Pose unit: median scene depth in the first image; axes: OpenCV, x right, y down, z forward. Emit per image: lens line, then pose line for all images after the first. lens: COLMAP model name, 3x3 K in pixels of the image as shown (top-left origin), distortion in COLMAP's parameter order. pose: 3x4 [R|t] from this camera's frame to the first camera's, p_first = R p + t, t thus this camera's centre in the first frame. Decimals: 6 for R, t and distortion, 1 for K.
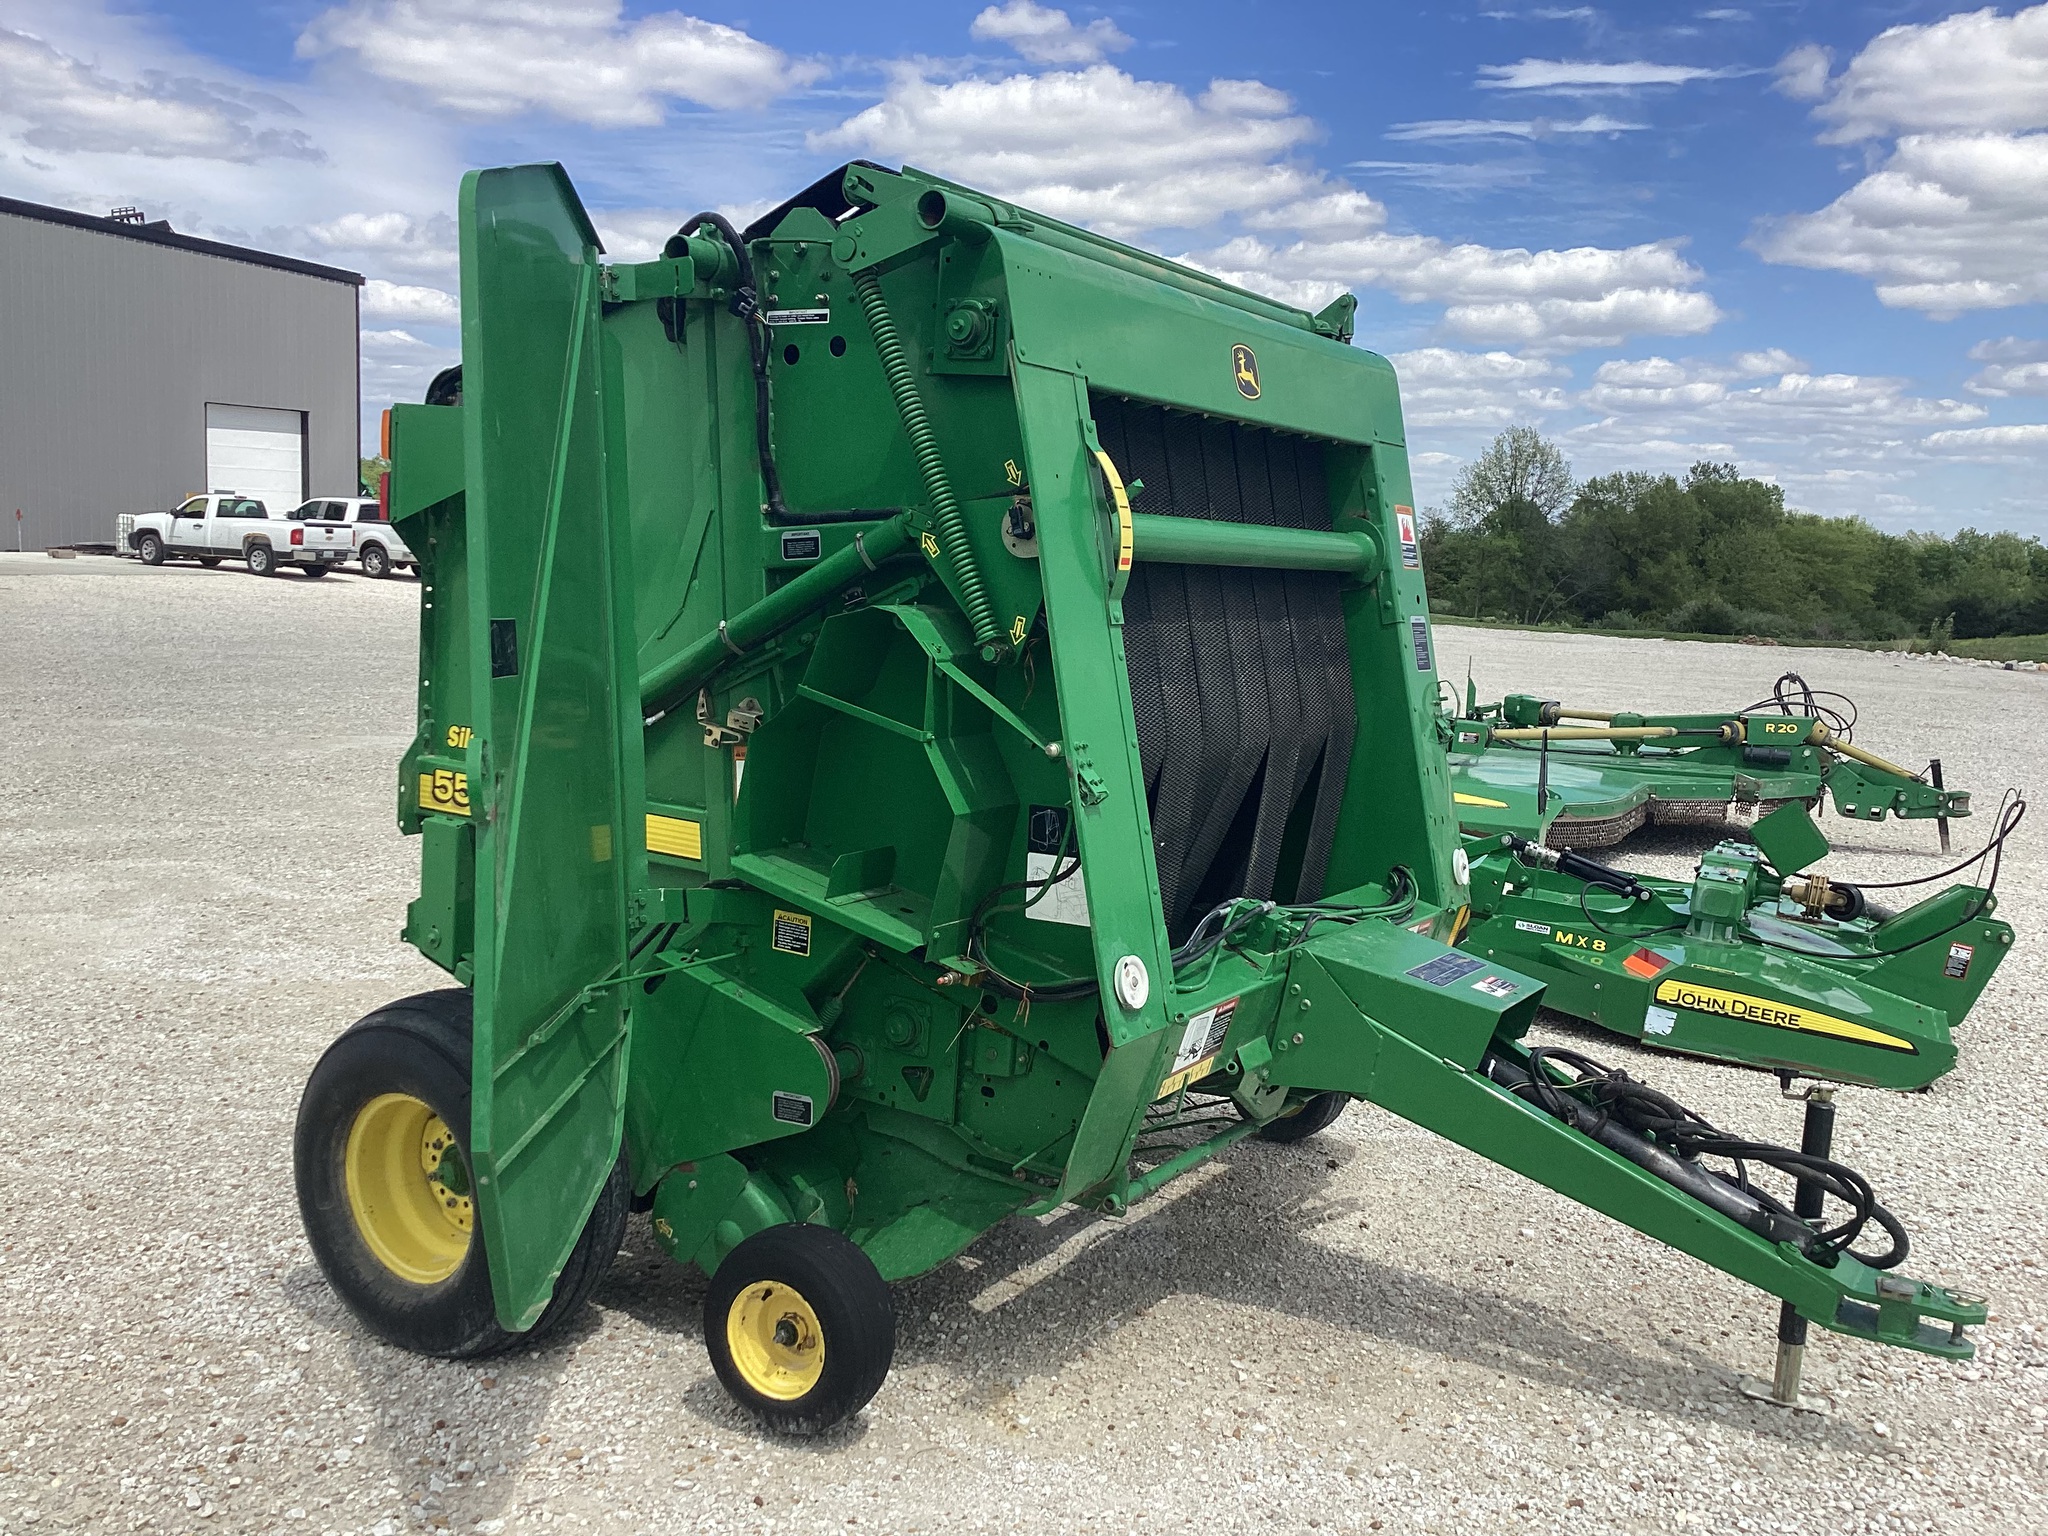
lens RADIAL K [[1852.4, 0, 1034.0], [0, 1852.4, 777.6], [0, 0, 1]] dist [0.097351, -0.200216]
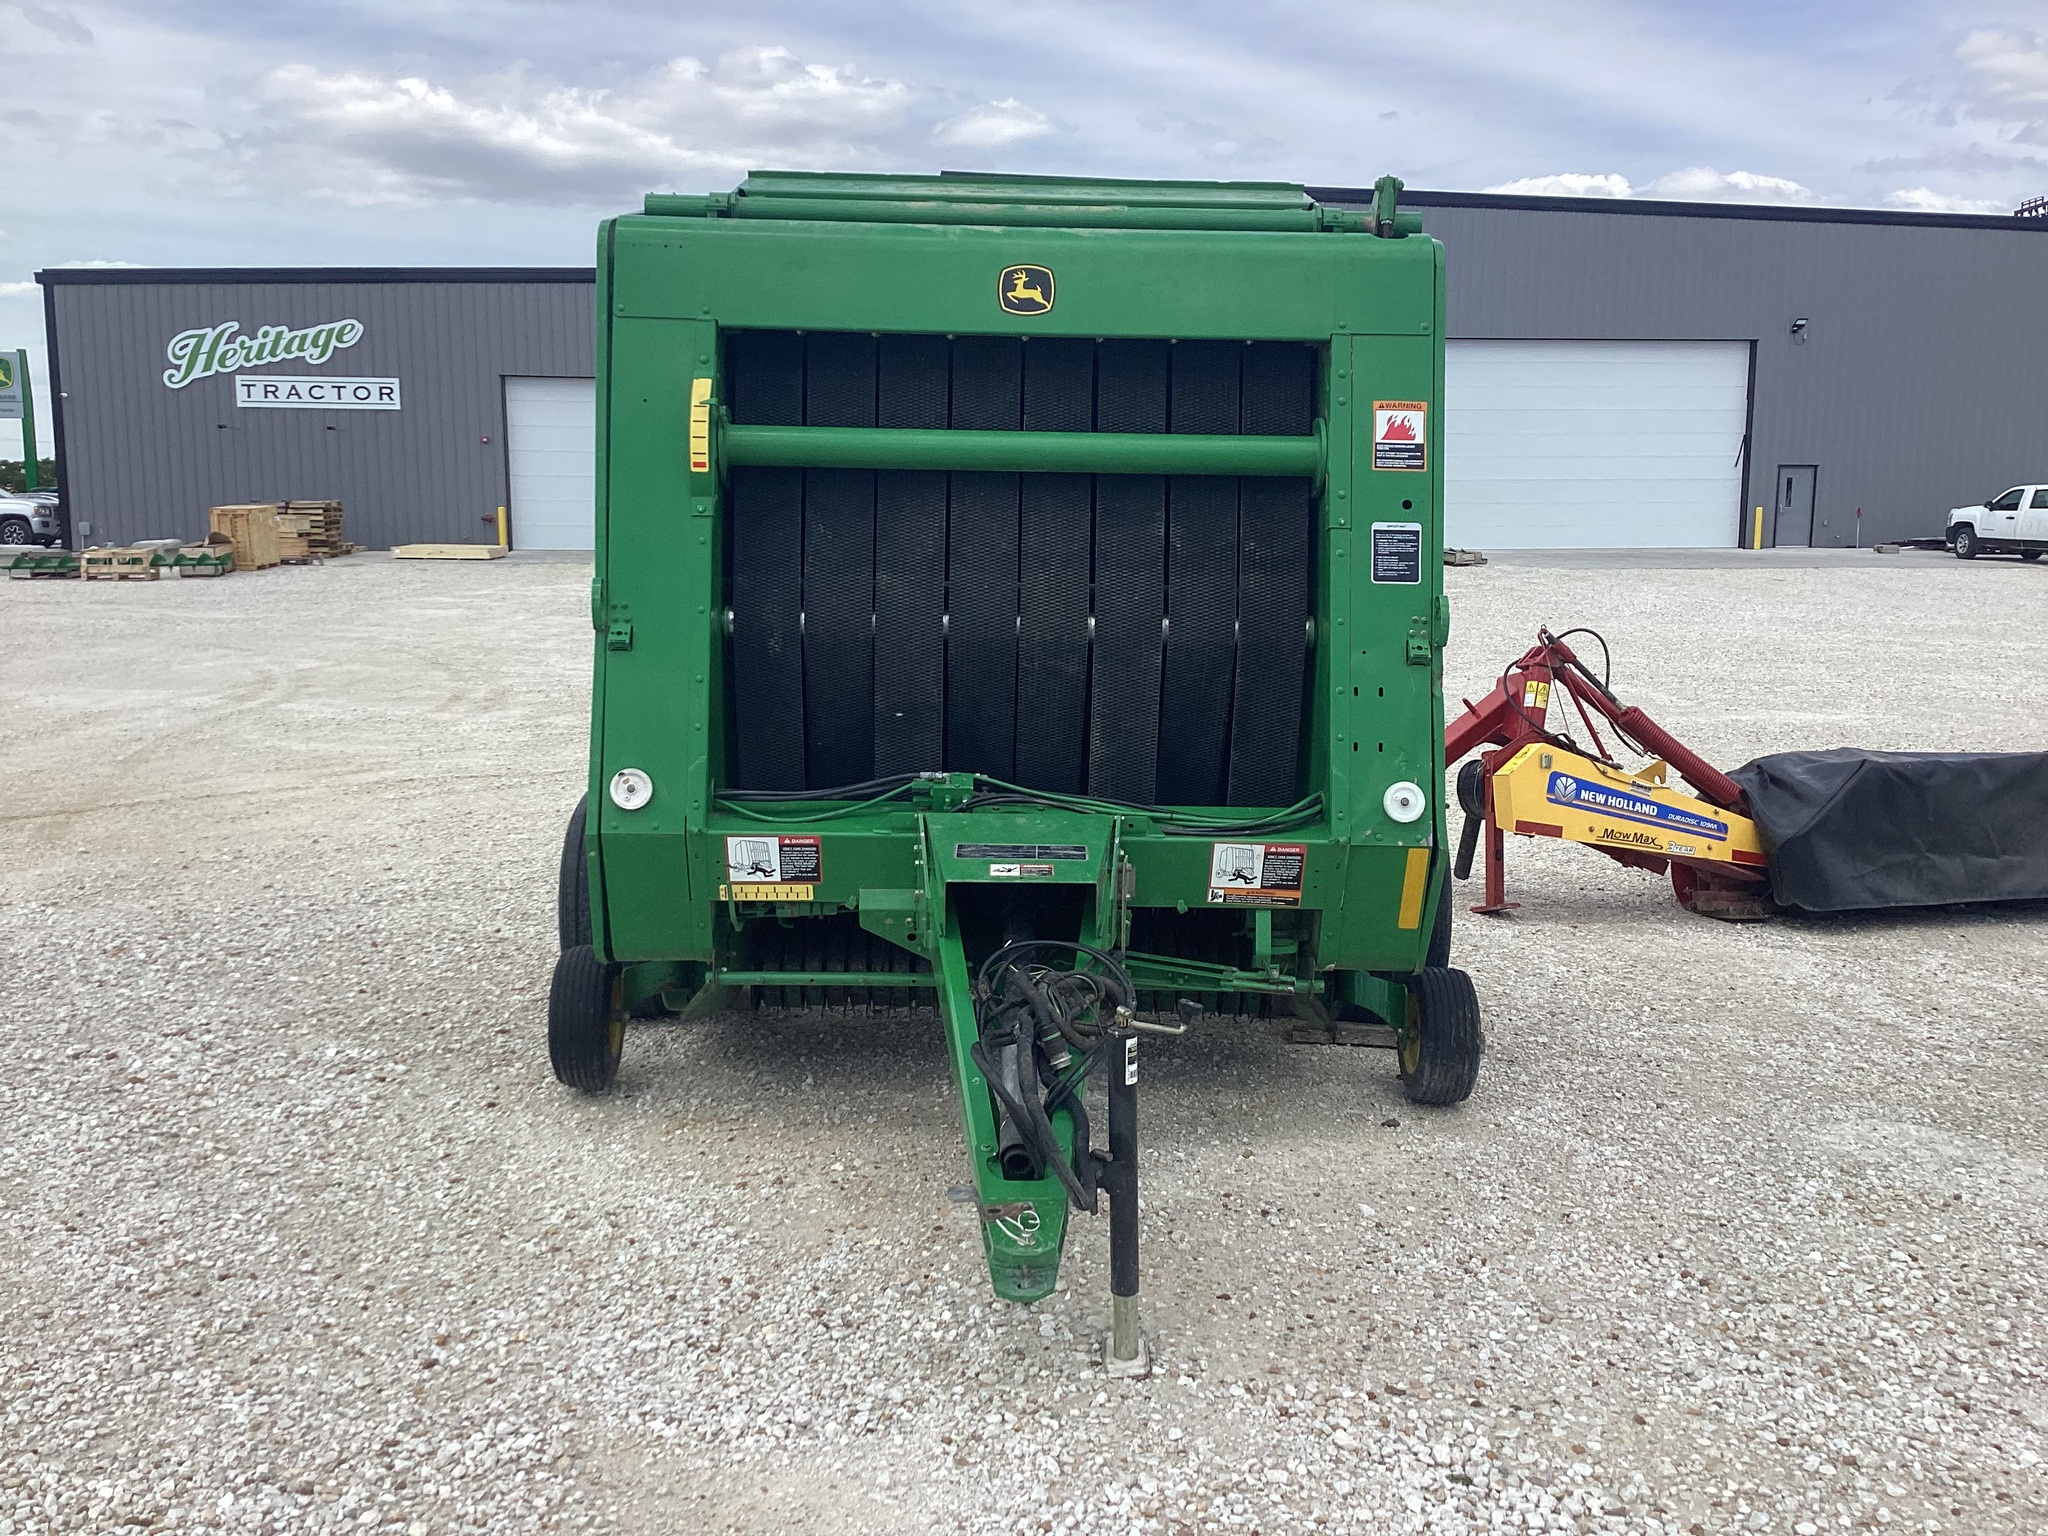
lens RADIAL K [[1845.0, 0, 1016.6], [0, 1845.0, 785.1], [0, 0, 1]] dist [0.095060, -0.144302]
pose [[0.532612, 0.092799, -0.841257, 0.924715], [-0.091749, 0.994444, 0.051609, 0.011563], [0.841372, 0.049697, 0.538166, 0.380021]]
